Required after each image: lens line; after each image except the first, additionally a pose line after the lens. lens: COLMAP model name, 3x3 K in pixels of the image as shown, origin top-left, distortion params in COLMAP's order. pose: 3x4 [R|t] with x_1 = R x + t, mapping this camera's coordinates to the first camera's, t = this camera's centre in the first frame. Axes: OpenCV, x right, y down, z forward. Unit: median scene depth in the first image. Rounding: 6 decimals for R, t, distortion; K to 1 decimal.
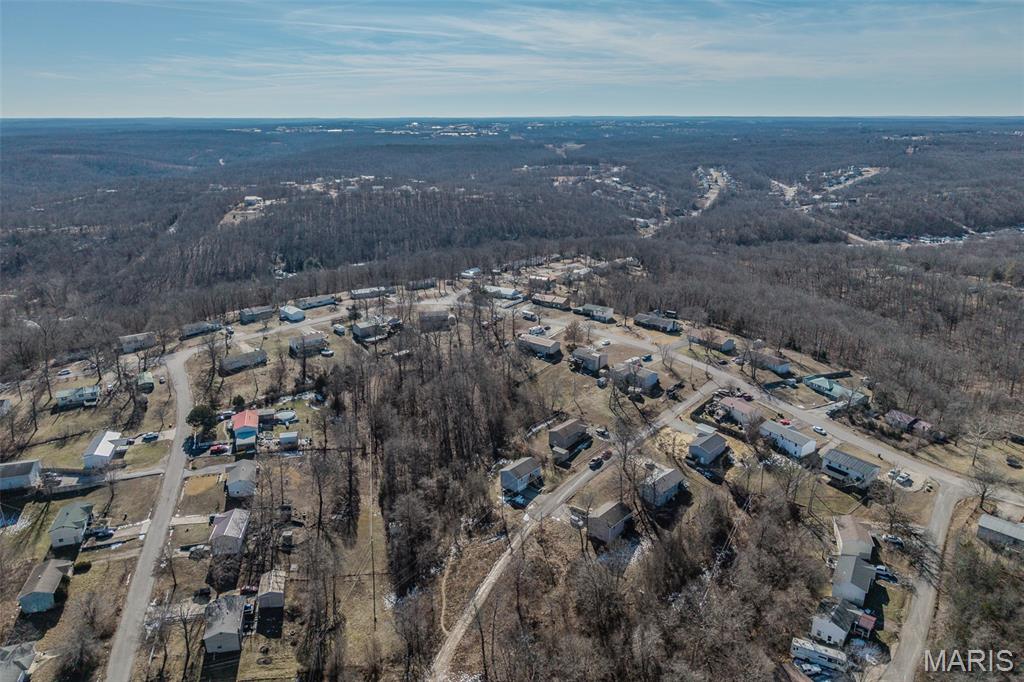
lens RADIAL K [[681.8, 0, 512.0], [0, 681.8, 336.8], [0, 0, 1]] dist [0.036399, -0.043919]
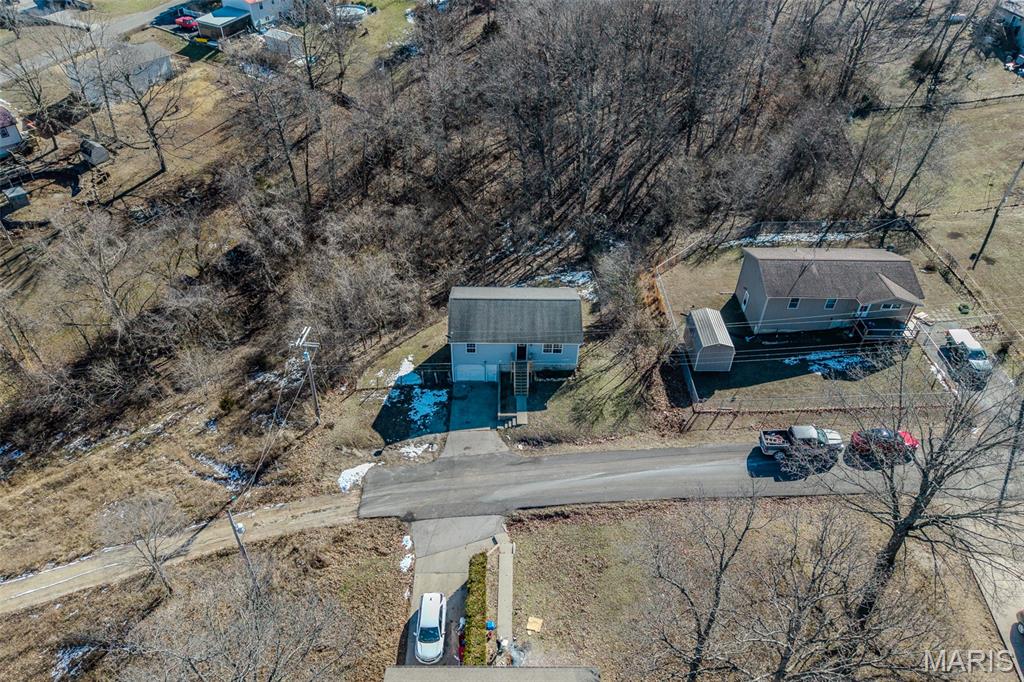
lens RADIAL K [[681.8, 0, 513.9], [0, 681.8, 352.7], [0, 0, 1]] dist [0.036399, -0.043919]
pose [[0.671255, 0.489536, -0.556571, 0.156266], [-0.250780, 0.856587, 0.450963, 0.073214], [0.697514, -0.163135, 0.697754, 0.719984]]
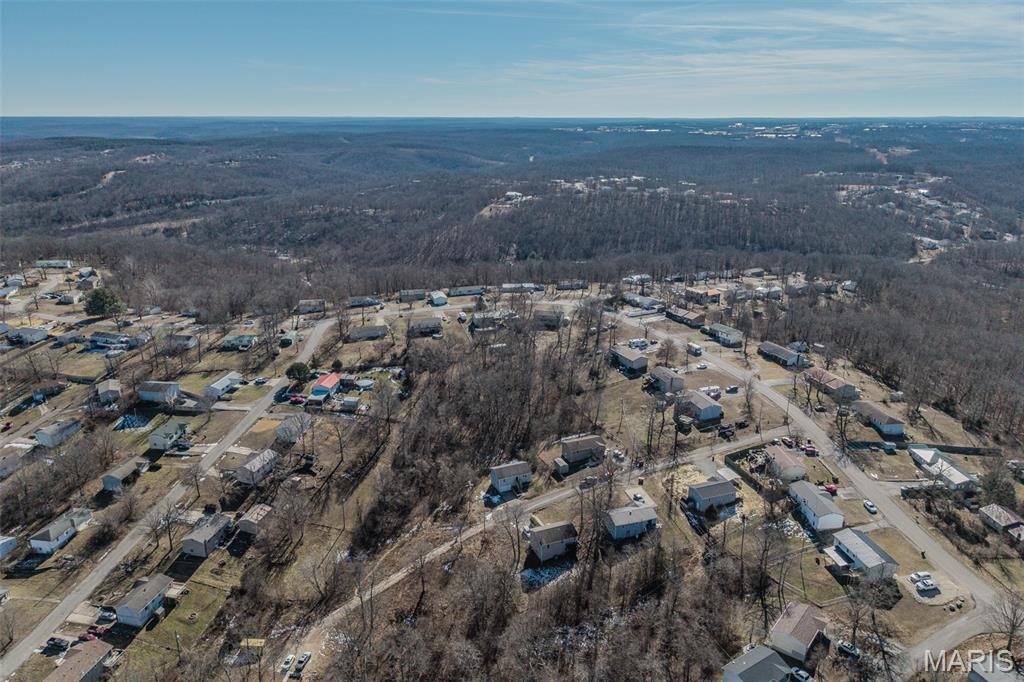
lens RADIAL K [[681.8, 0, 513.7], [0, 681.8, 336.4], [0, 0, 1]] dist [0.036399, -0.043919]
pose [[0.901042, 0.136717, -0.411620, 0.364616], [-0.136853, 0.990158, 0.029300, -0.030903], [0.411575, 0.029931, 0.910884, 0.064181]]
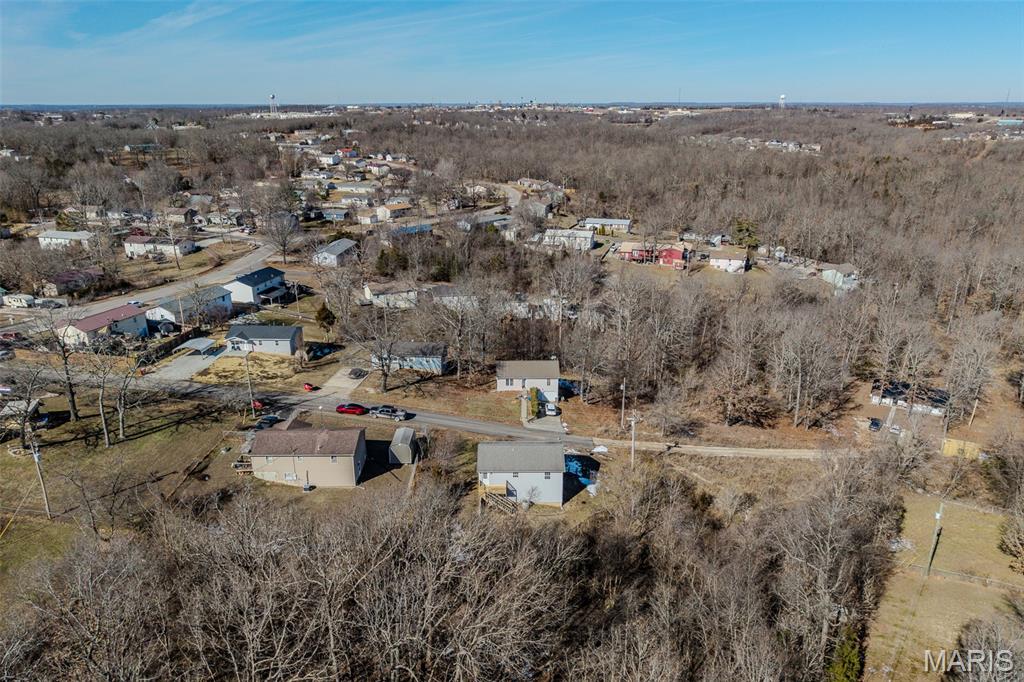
lens RADIAL K [[681.8, 0, 511.3], [0, 681.8, 343.2], [0, 0, 1]] dist [0.036399, -0.043919]
pose [[-0.660743, -0.242331, 0.710419, -0.240976], [0.233796, 0.832928, 0.501568, -0.071786], [-0.713273, 0.497500, -0.493695, 1.056661]]
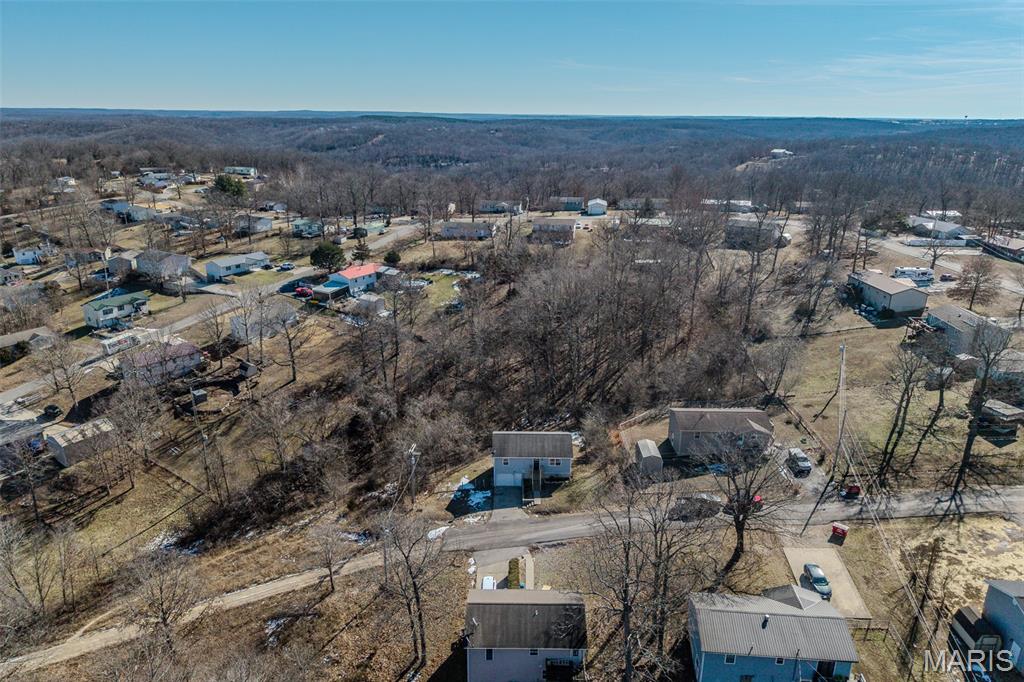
lens RADIAL K [[681.8, 0, 514.7], [0, 681.8, 348.4], [0, 0, 1]] dist [0.036399, -0.043919]
pose [[0.664327, 0.252827, -0.703384, 0.279879], [-0.241047, 0.963243, 0.118569, 0.070581], [0.707507, 0.090780, 0.700851, 0.594025]]
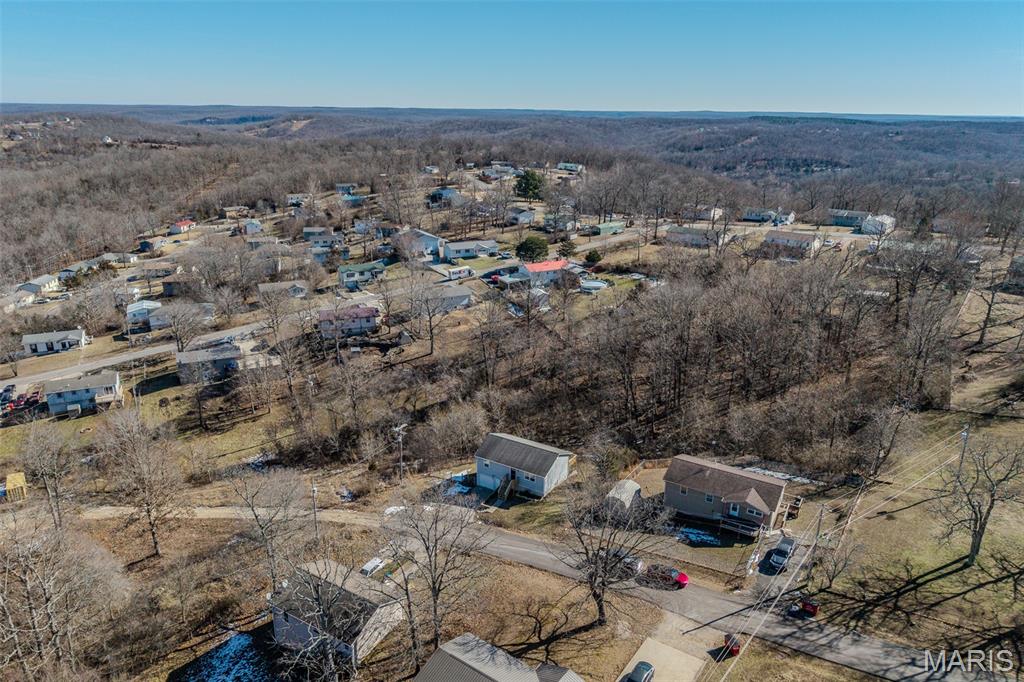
lens RADIAL K [[681.8, 0, 515.0], [0, 681.8, 343.8], [0, 0, 1]] dist [0.036399, -0.043919]
pose [[0.184616, 0.324494, -0.927696, 0.361352], [-0.313599, 0.914029, 0.257306, 0.011841], [0.931436, 0.243422, 0.270506, 0.767384]]
